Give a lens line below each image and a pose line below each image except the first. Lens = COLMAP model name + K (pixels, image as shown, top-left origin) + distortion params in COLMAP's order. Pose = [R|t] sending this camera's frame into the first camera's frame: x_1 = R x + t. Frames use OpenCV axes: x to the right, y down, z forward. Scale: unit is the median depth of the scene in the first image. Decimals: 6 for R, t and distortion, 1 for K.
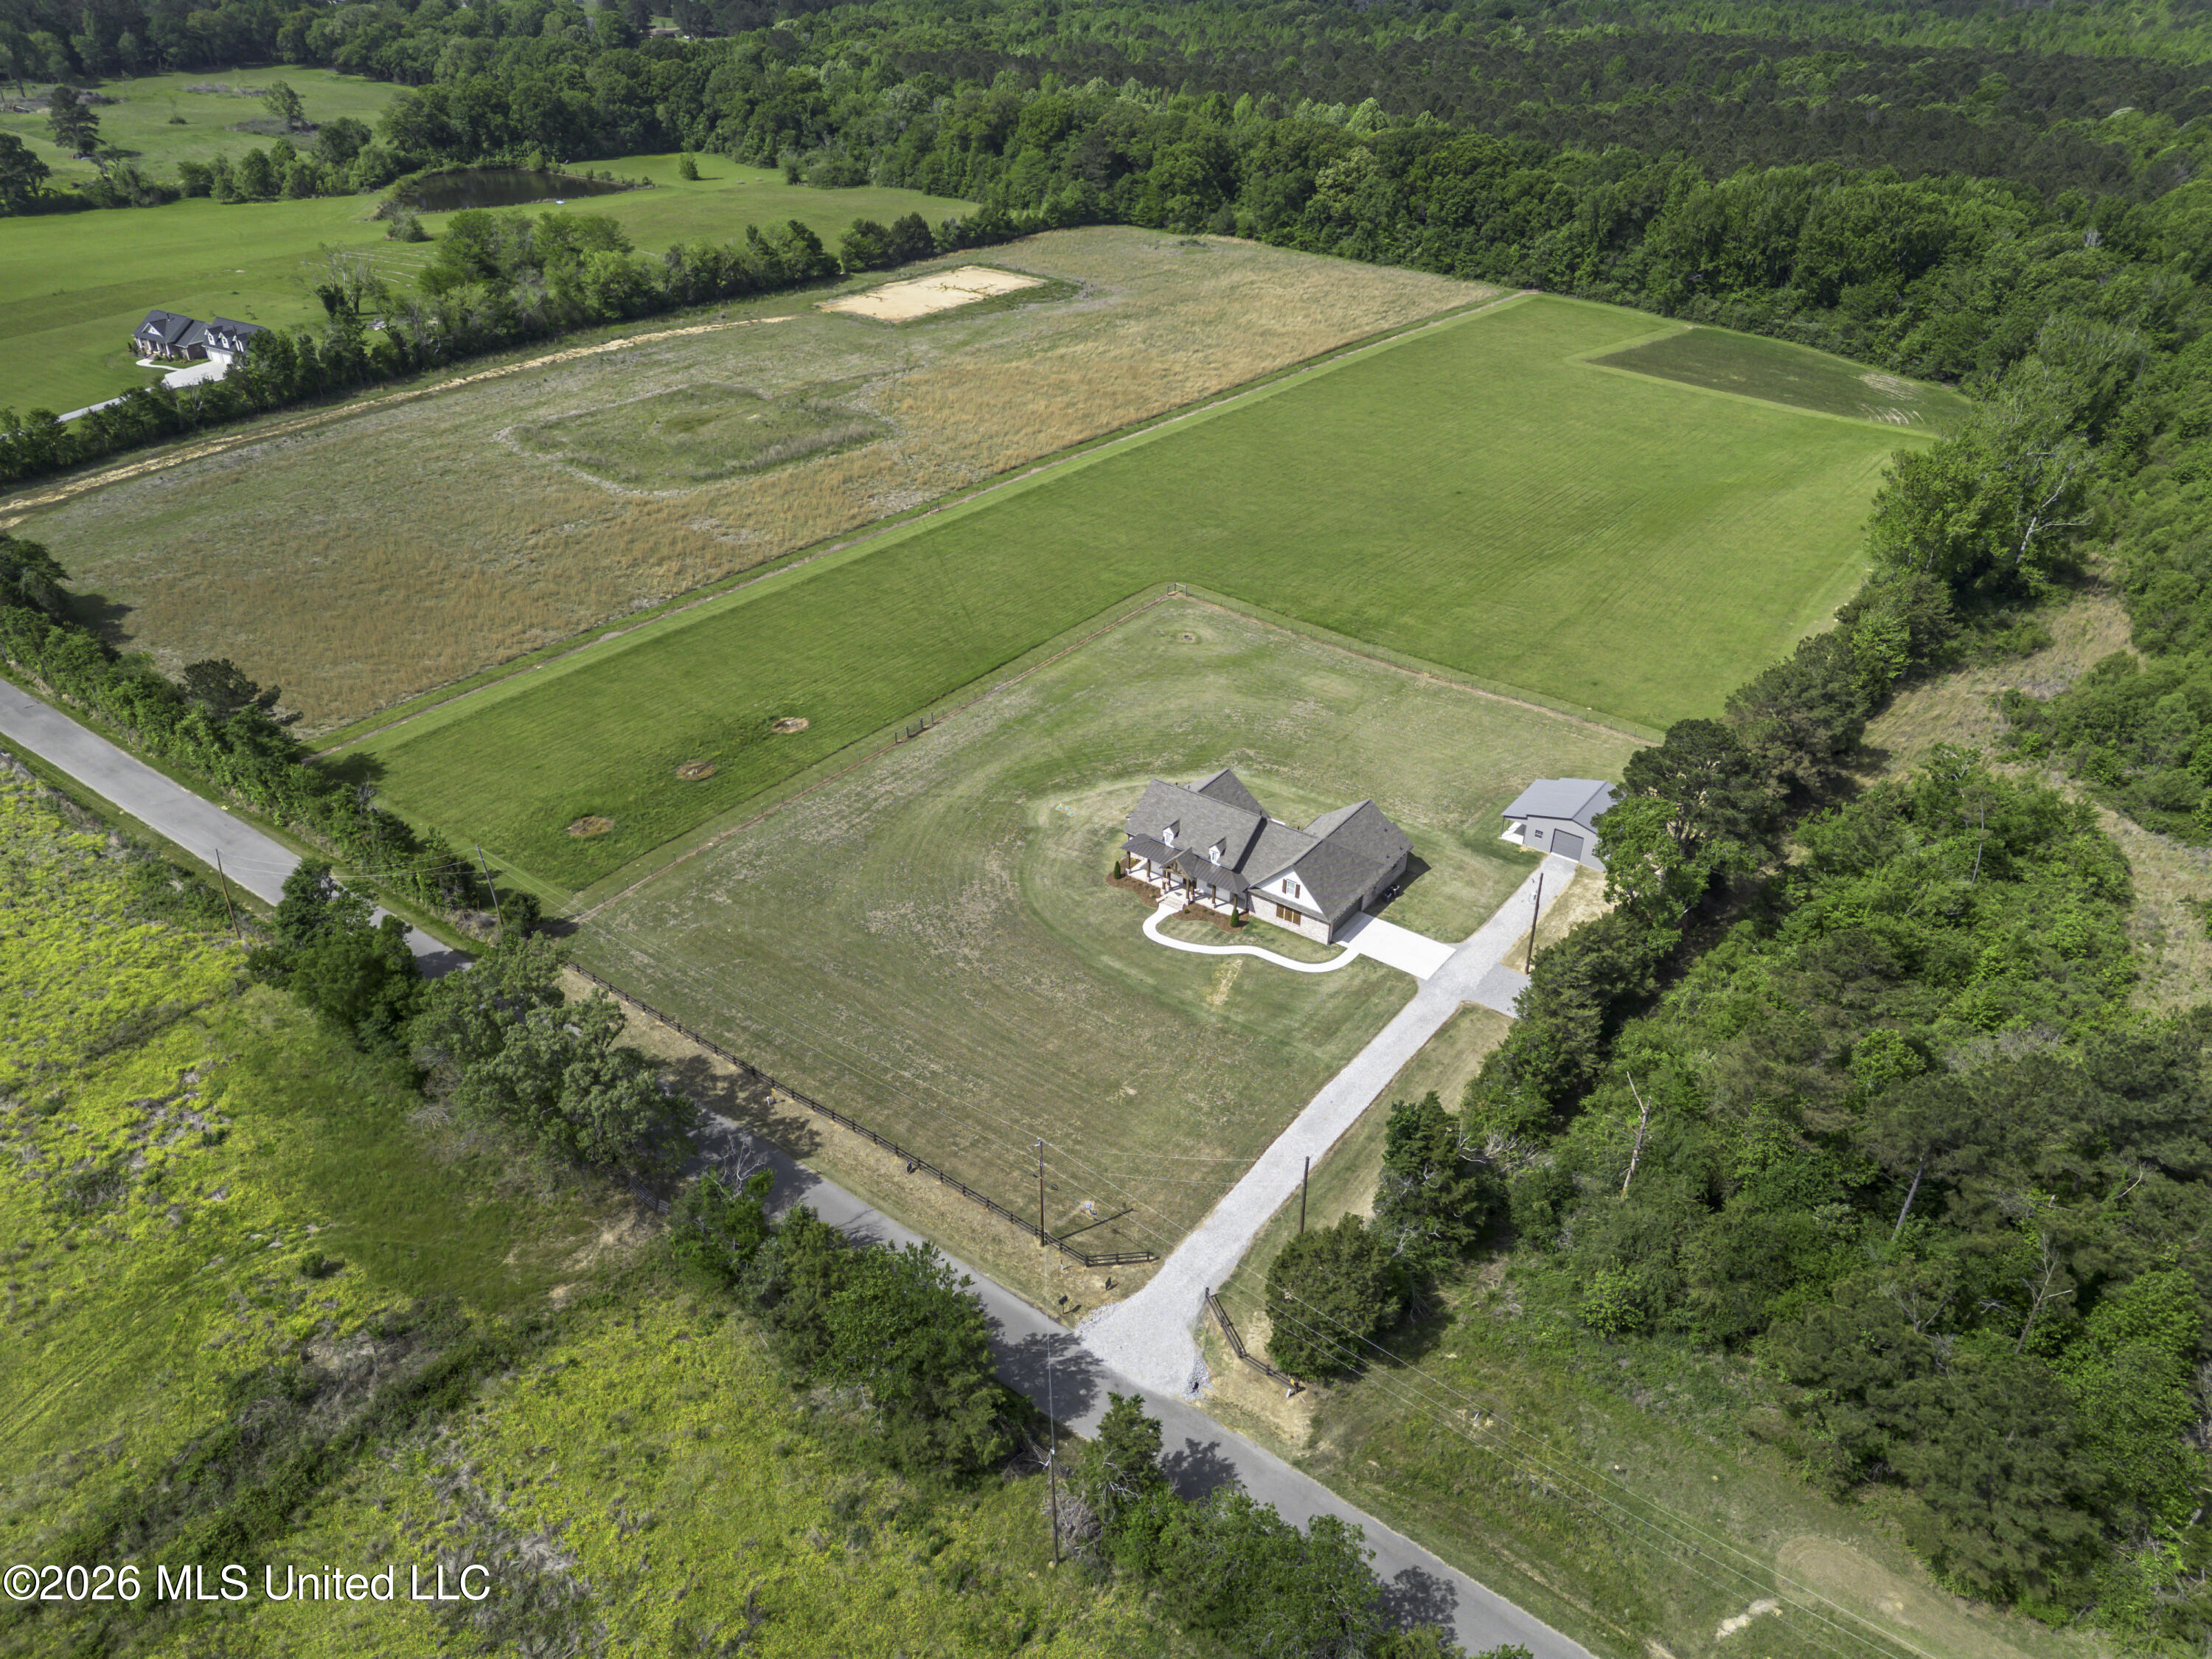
lens RADIAL K [[1574.9, 0, 1110.7], [0, 1574.9, 814.1], [0, 0, 1]] dist [0.068076, -0.053639]
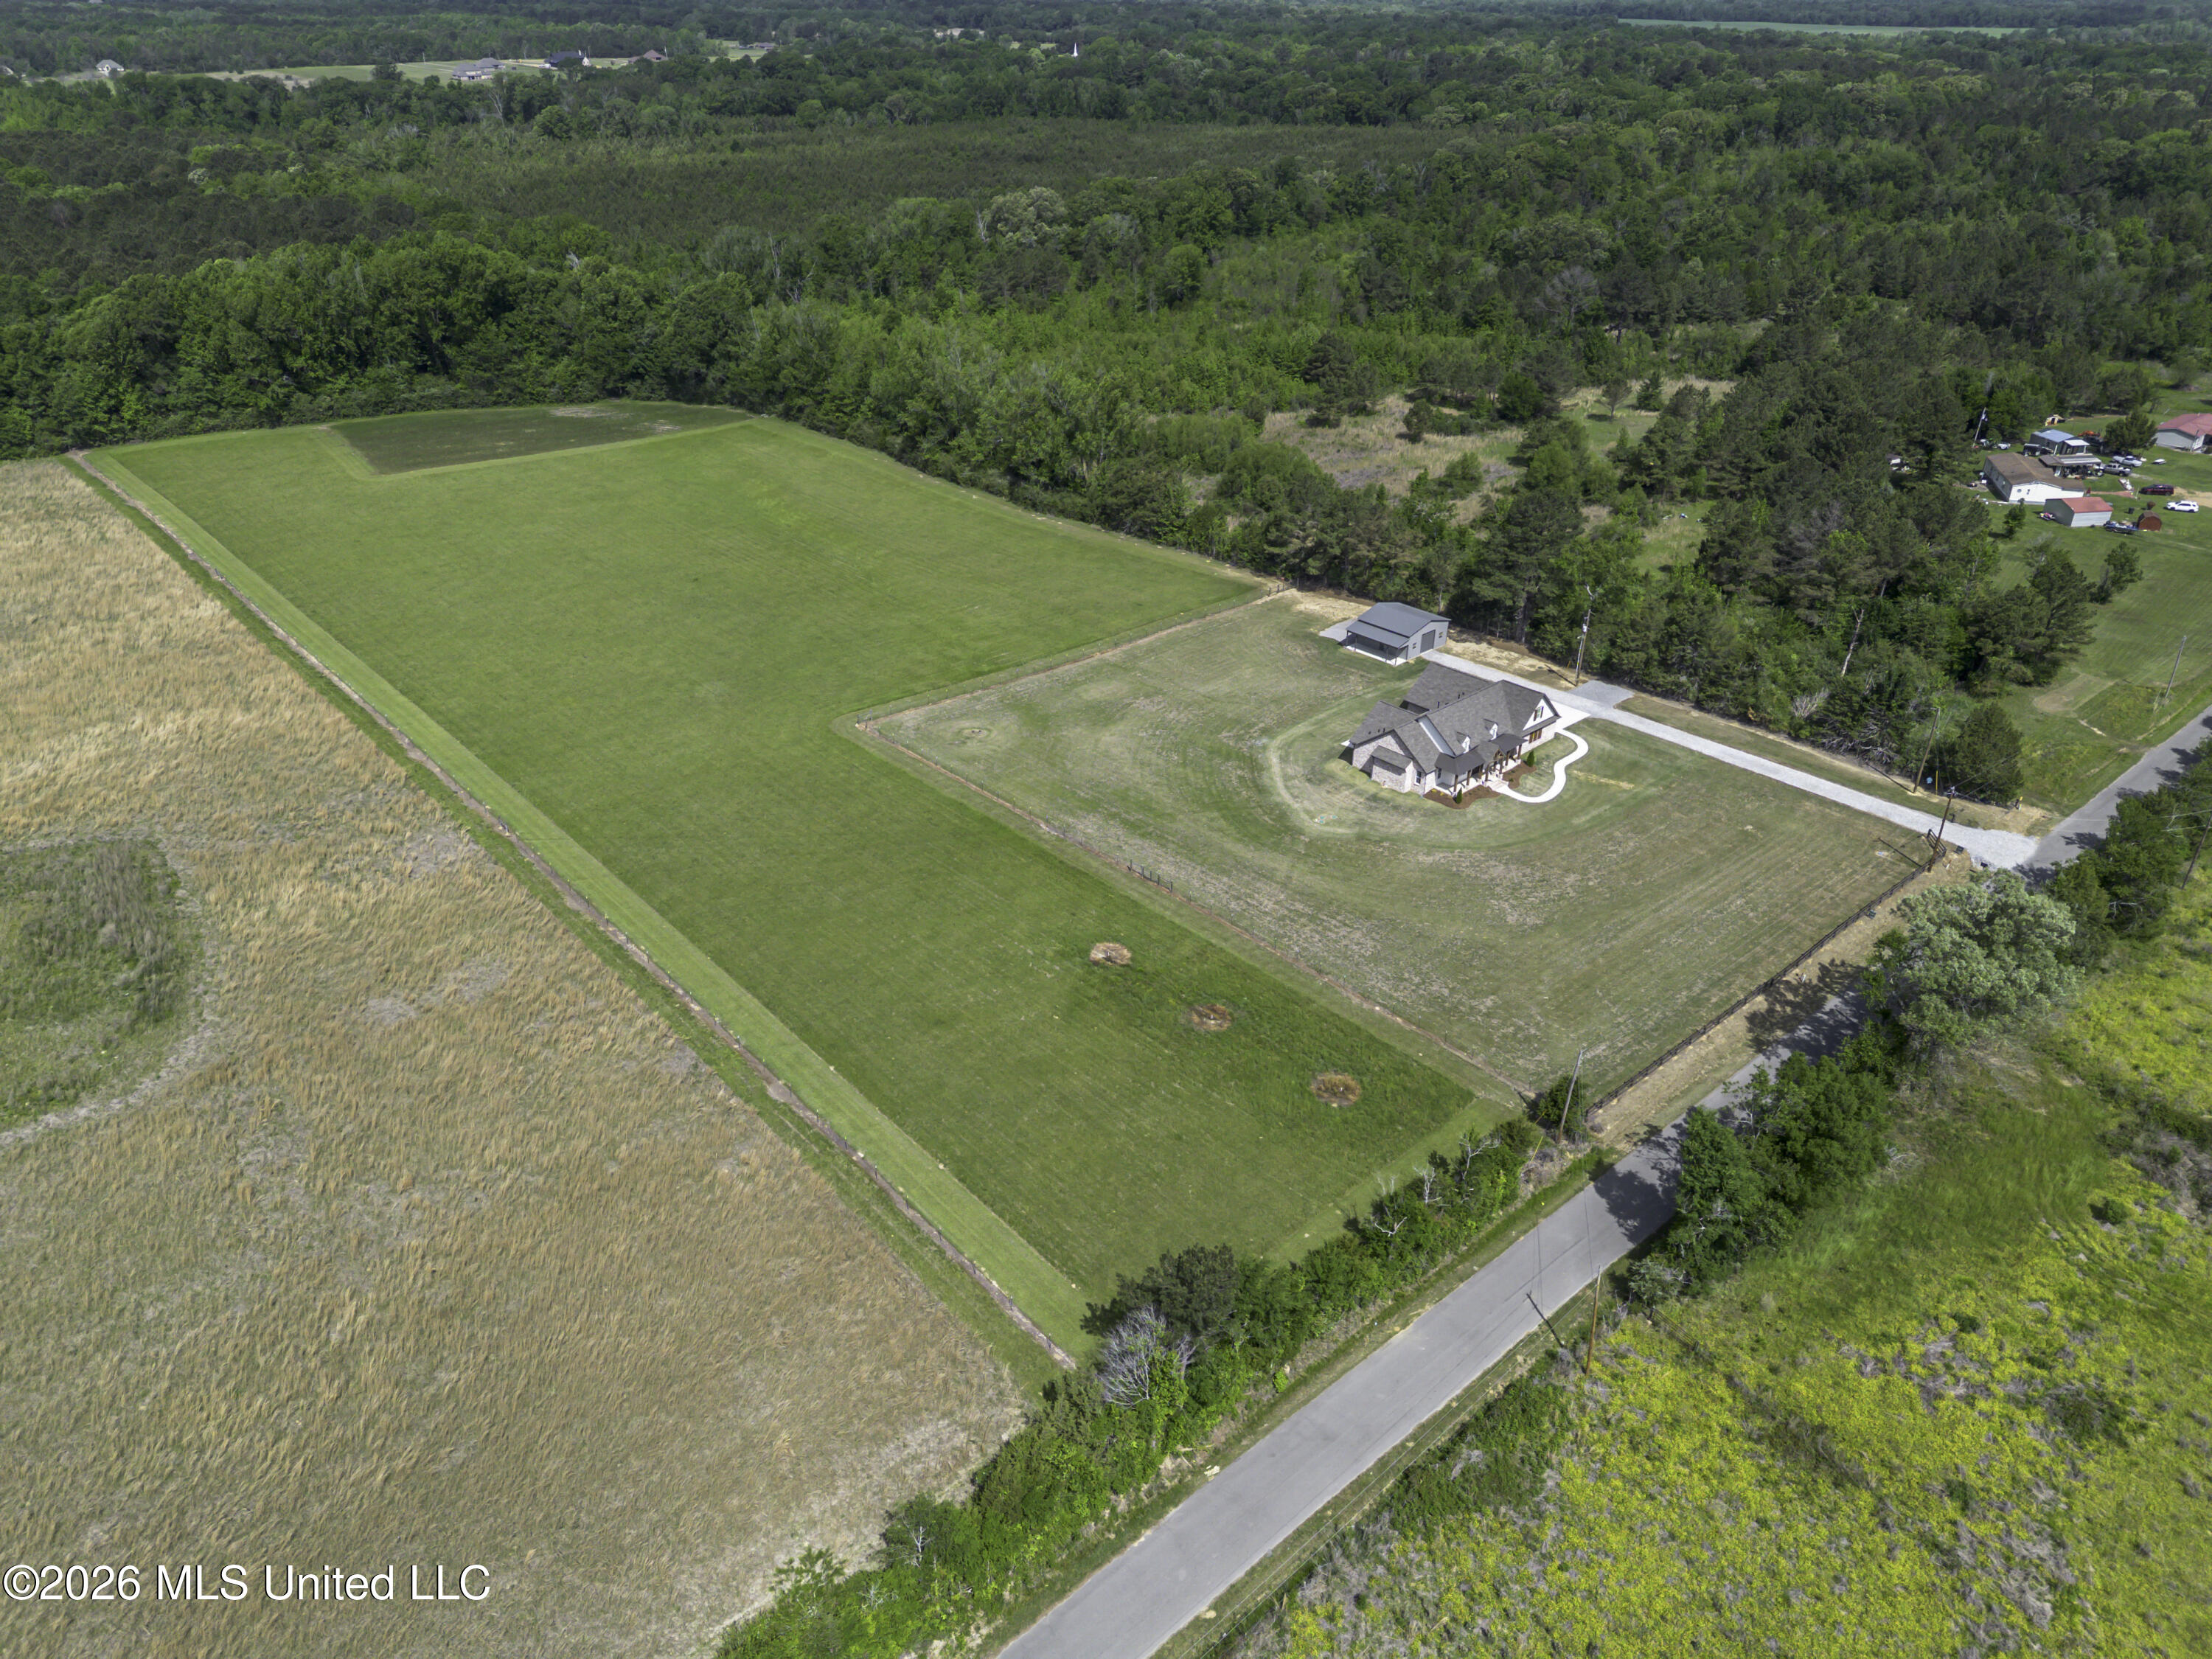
lens RADIAL K [[1574.9, 0, 1106.3], [0, 1574.9, 808.0], [0, 0, 1]] dist [0.068076, -0.053639]
pose [[0.199728, -0.471602, 0.858895, -0.737108], [0.502501, 0.801811, 0.323406, -0.325310], [-0.841190, 0.367003, 0.397124, 0.531136]]
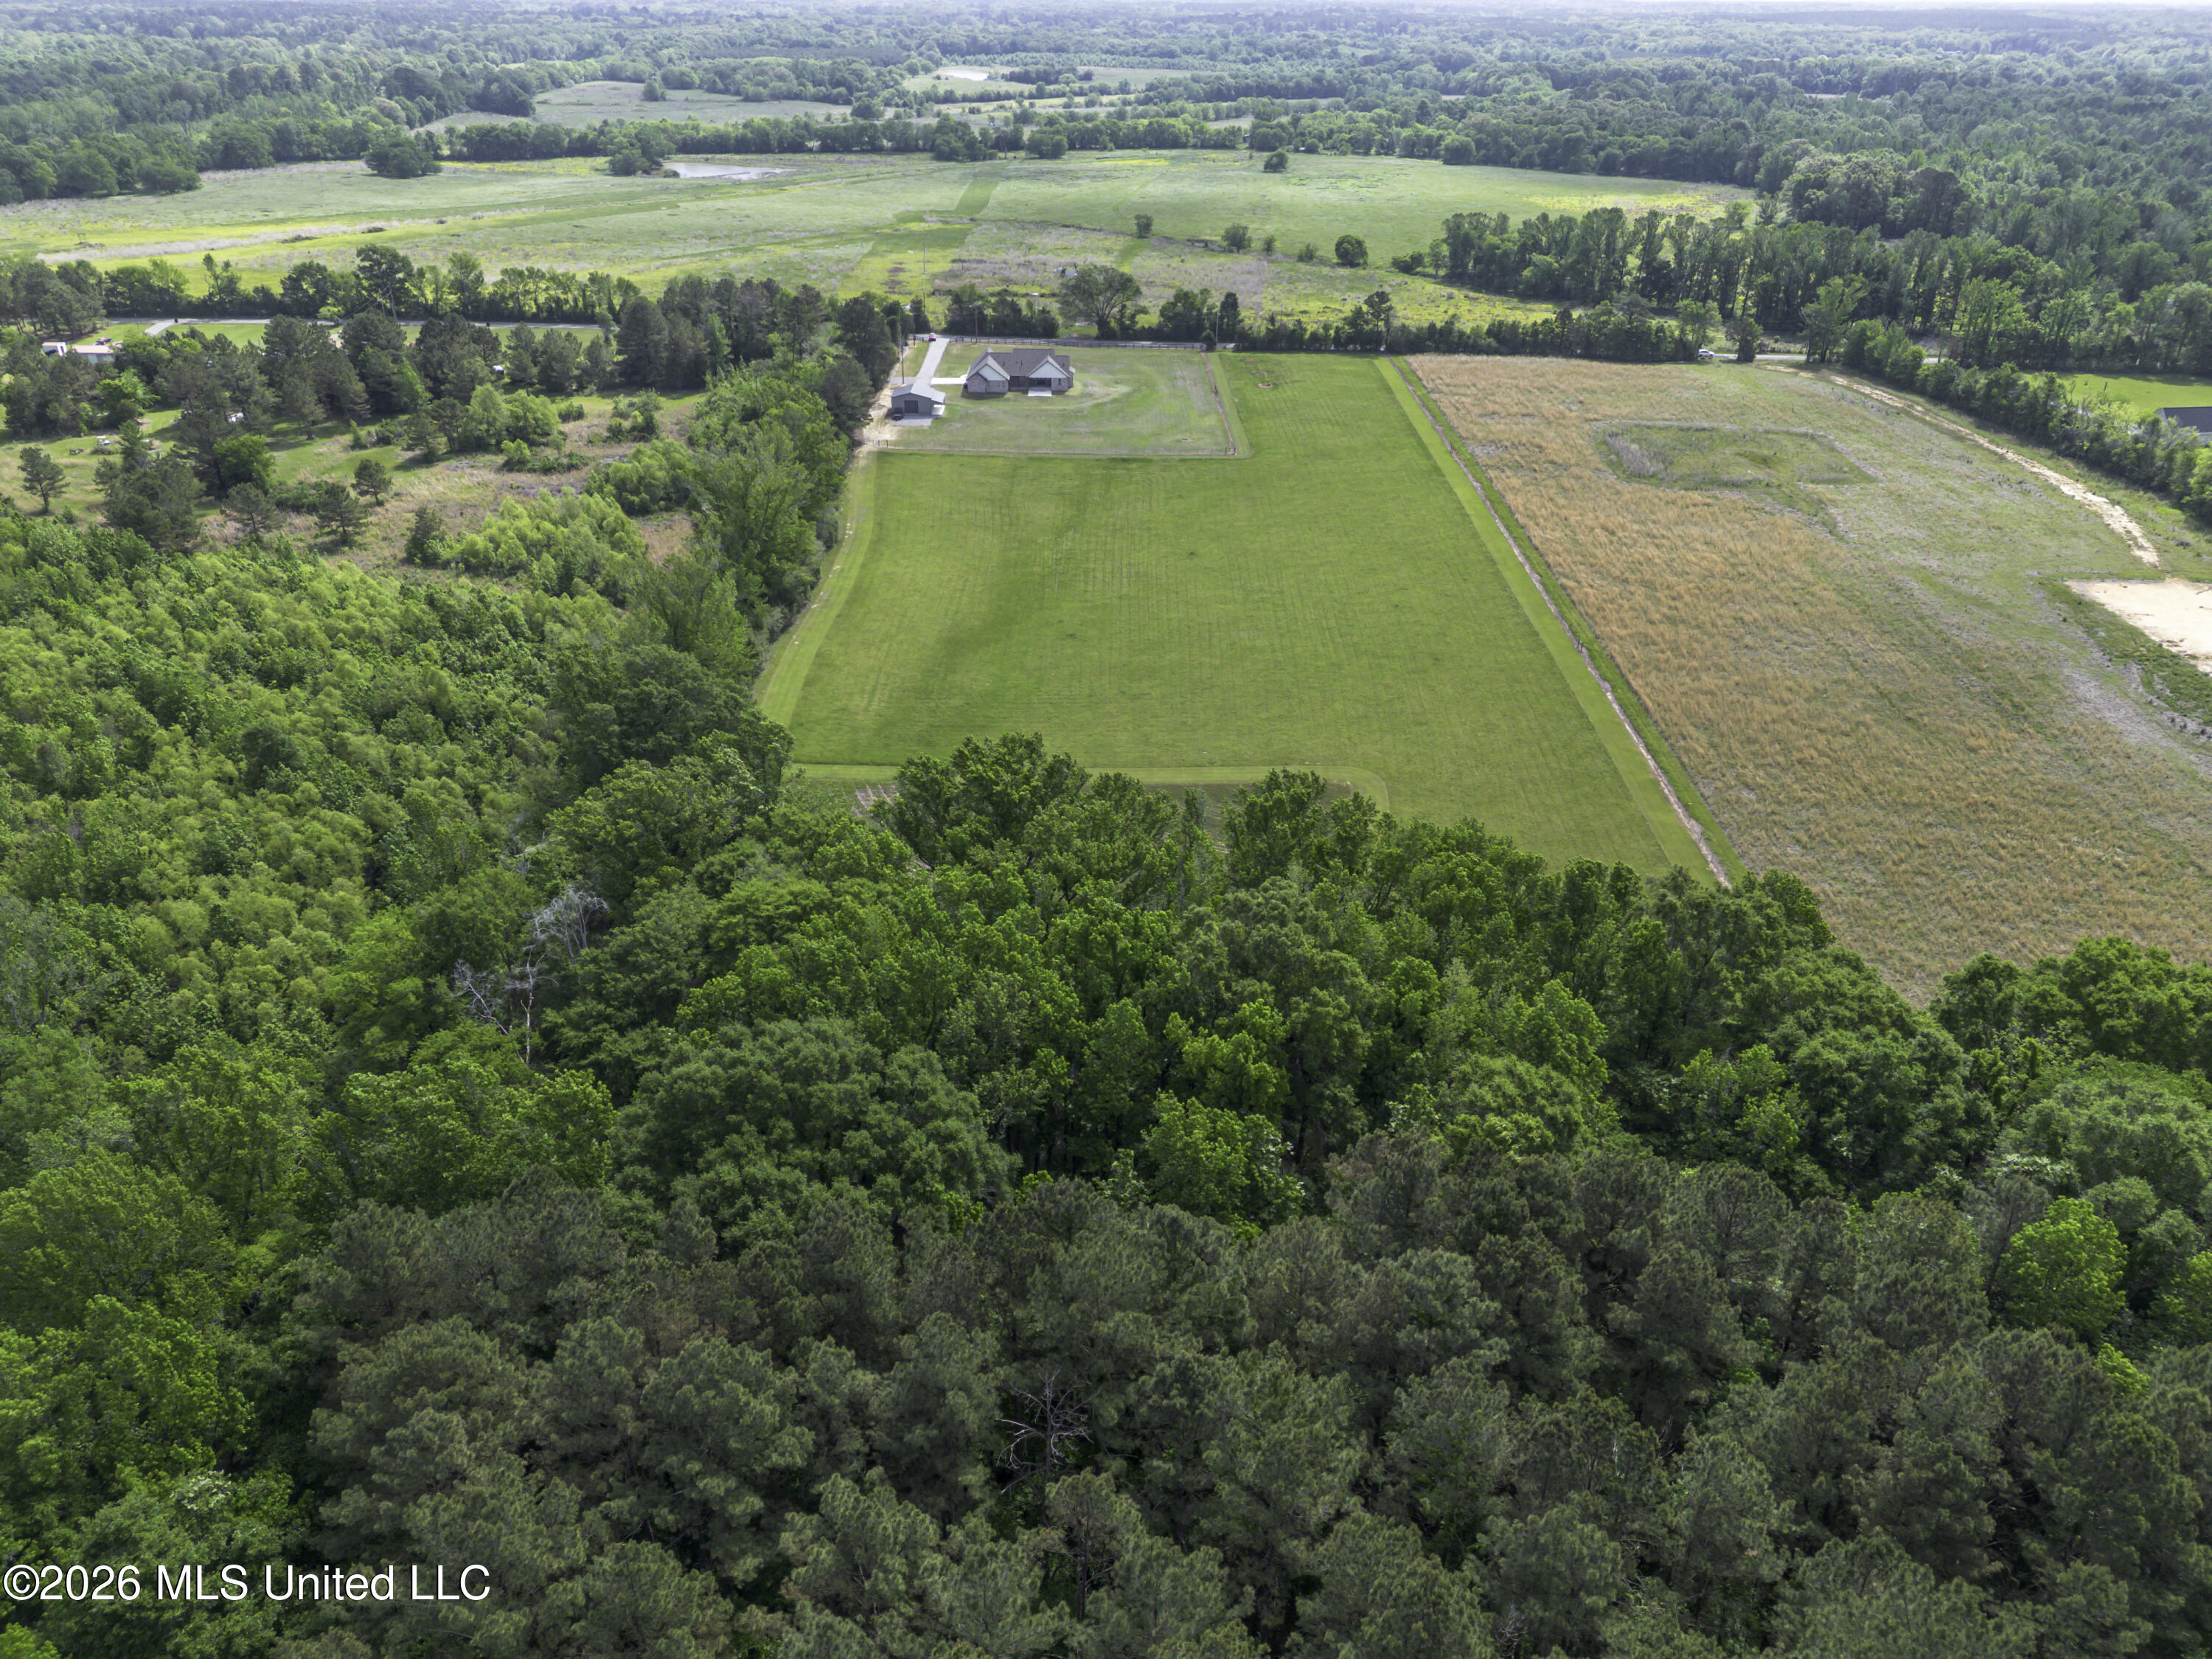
lens RADIAL K [[1574.9, 0, 1098.8], [0, 1574.9, 824.4], [0, 0, 1]] dist [0.068076, -0.053639]
pose [[-0.803843, 0.260988, -0.534530, 1.049784], [-0.322814, 0.563373, 0.760528, -1.051996], [0.499628, 0.783898, -0.368612, 1.769038]]
